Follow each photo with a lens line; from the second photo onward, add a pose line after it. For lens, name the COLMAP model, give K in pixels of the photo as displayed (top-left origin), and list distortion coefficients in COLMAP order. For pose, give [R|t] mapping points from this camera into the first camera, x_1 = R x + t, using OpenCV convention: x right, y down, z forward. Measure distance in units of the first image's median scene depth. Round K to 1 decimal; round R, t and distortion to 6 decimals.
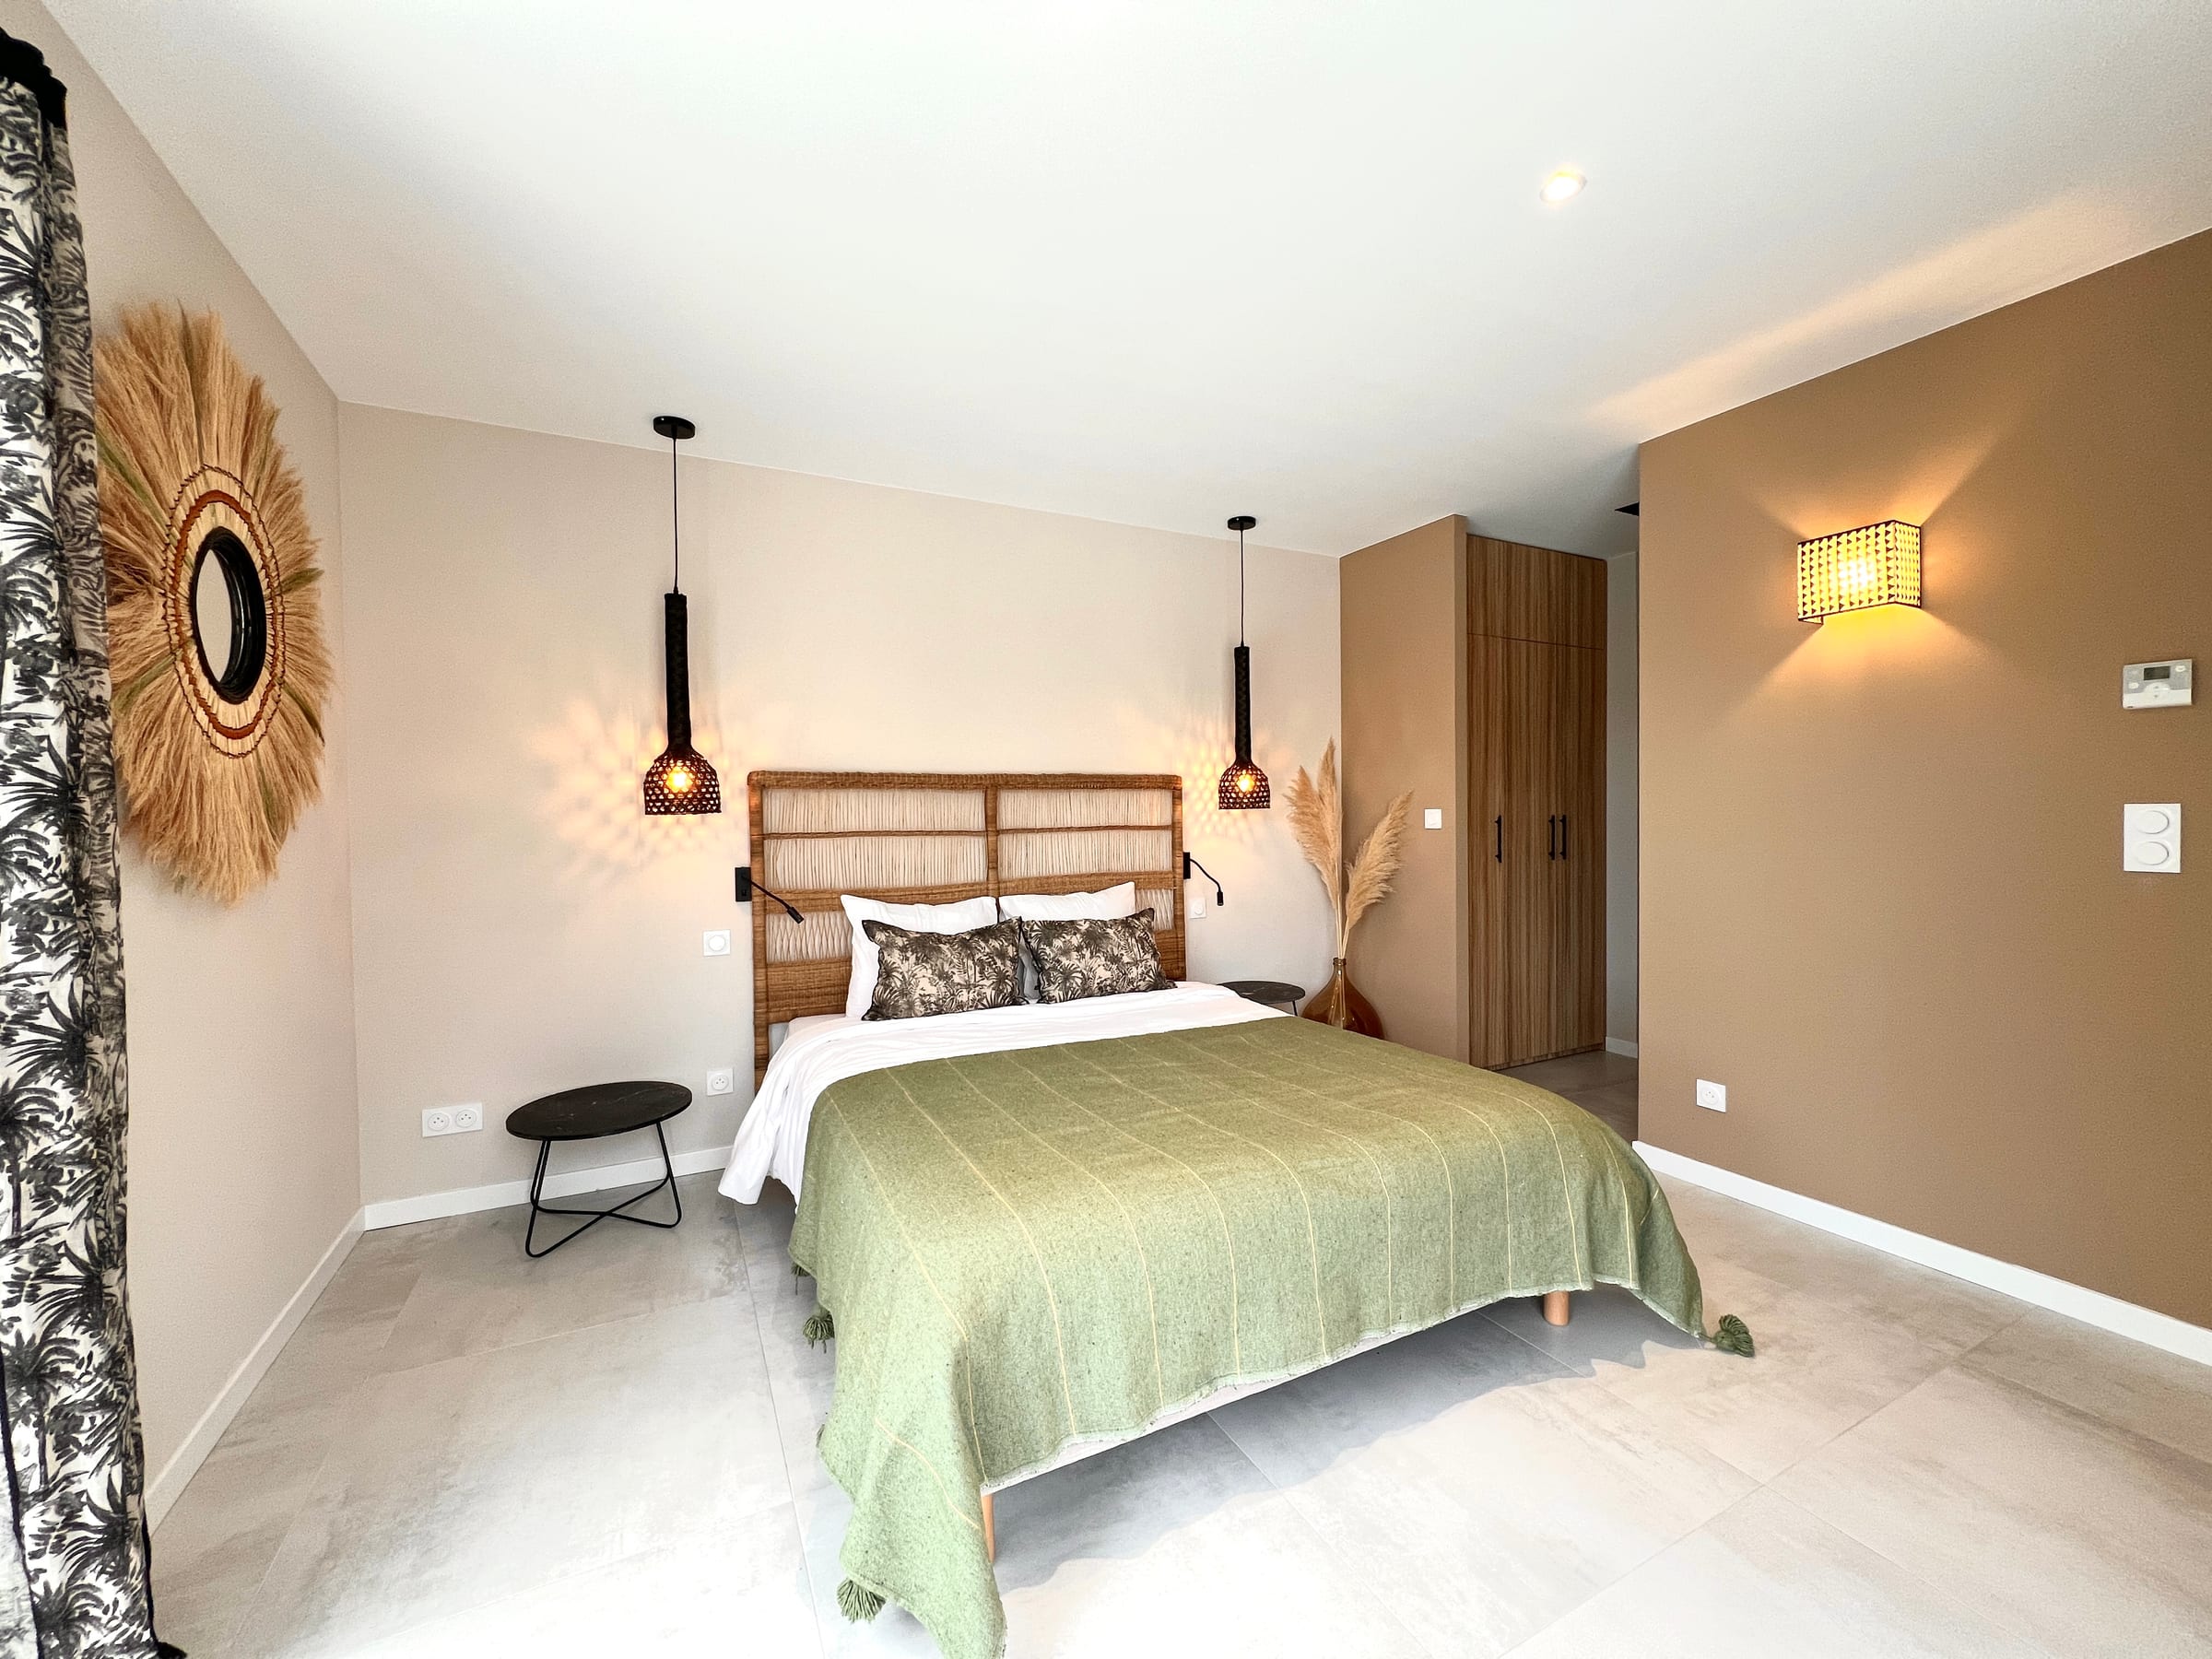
lens RADIAL K [[870.1, 0, 1106.0], [0, 870.1, 829.5], [0, 0, 1]] dist [0.002398, 0.000032]
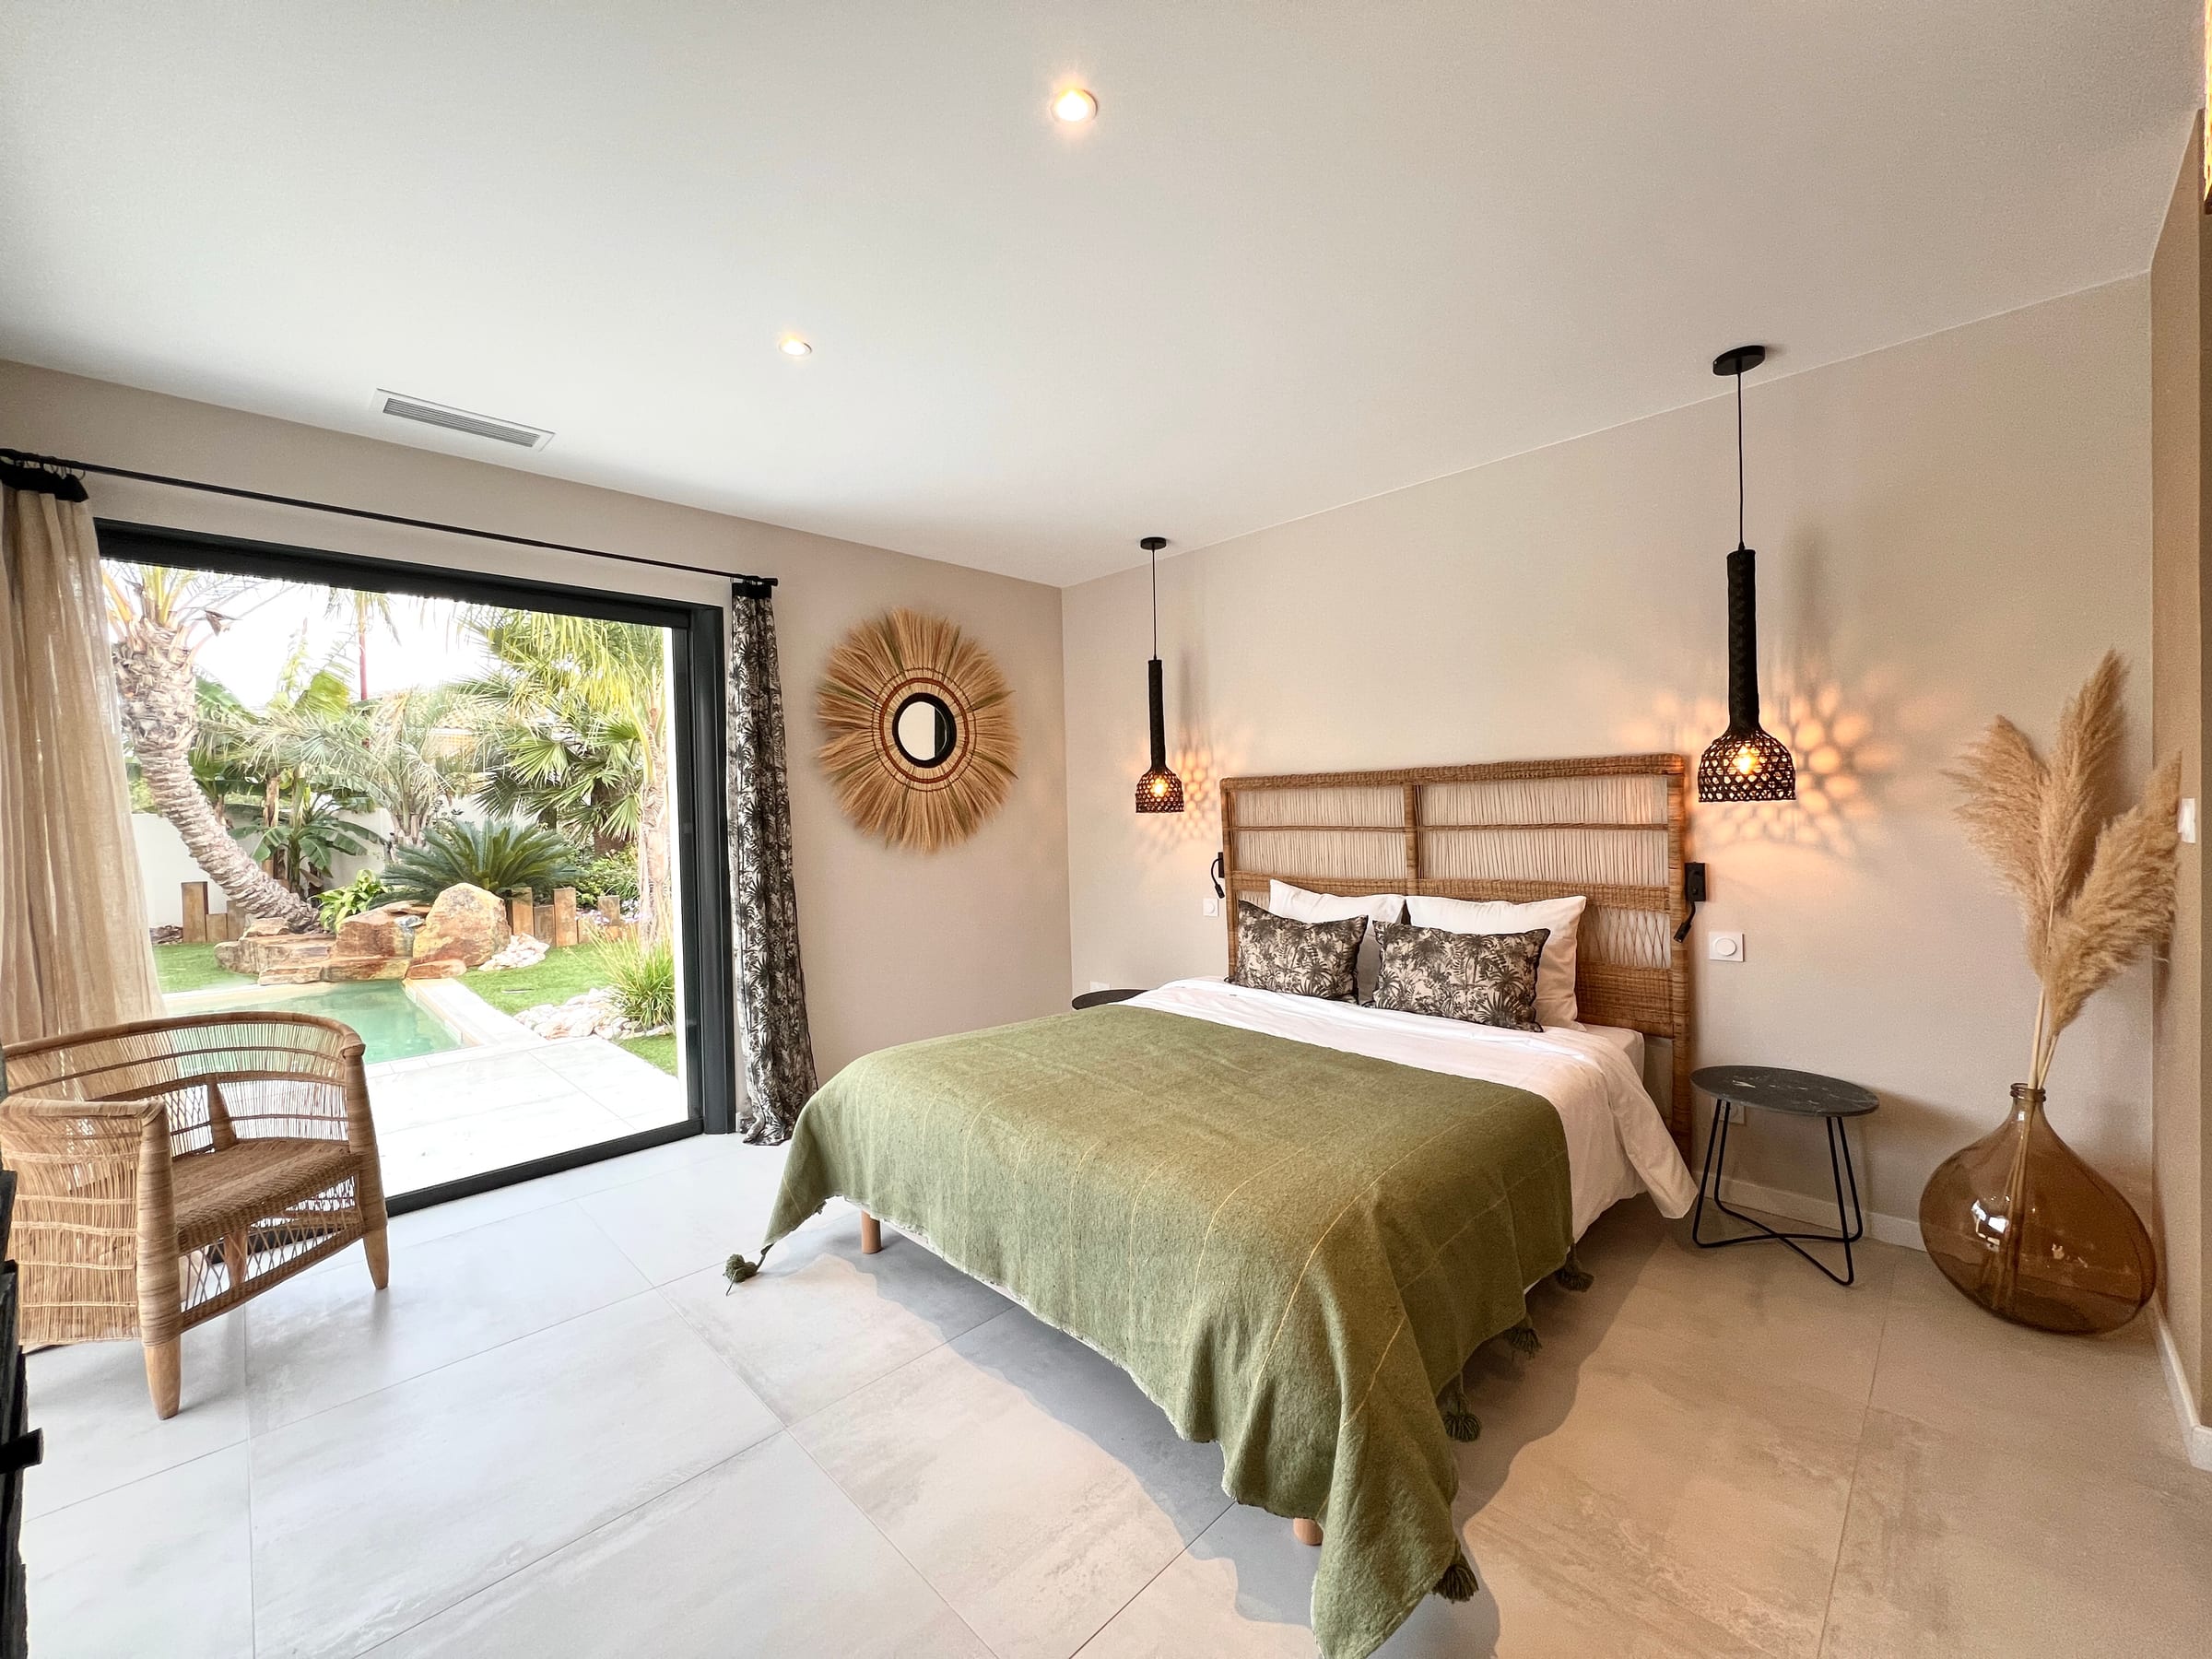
lens RADIAL K [[870.1, 0, 1106.0], [0, 870.1, 829.5], [0, 0, 1]] dist [0.002398, 0.000032]
pose [[0.317037, 0.023390, -0.948125, 0.741004], [-0.000150, 0.999697, 0.024612, -0.021720], [0.948413, -0.007661, 0.316945, 0.406481]]
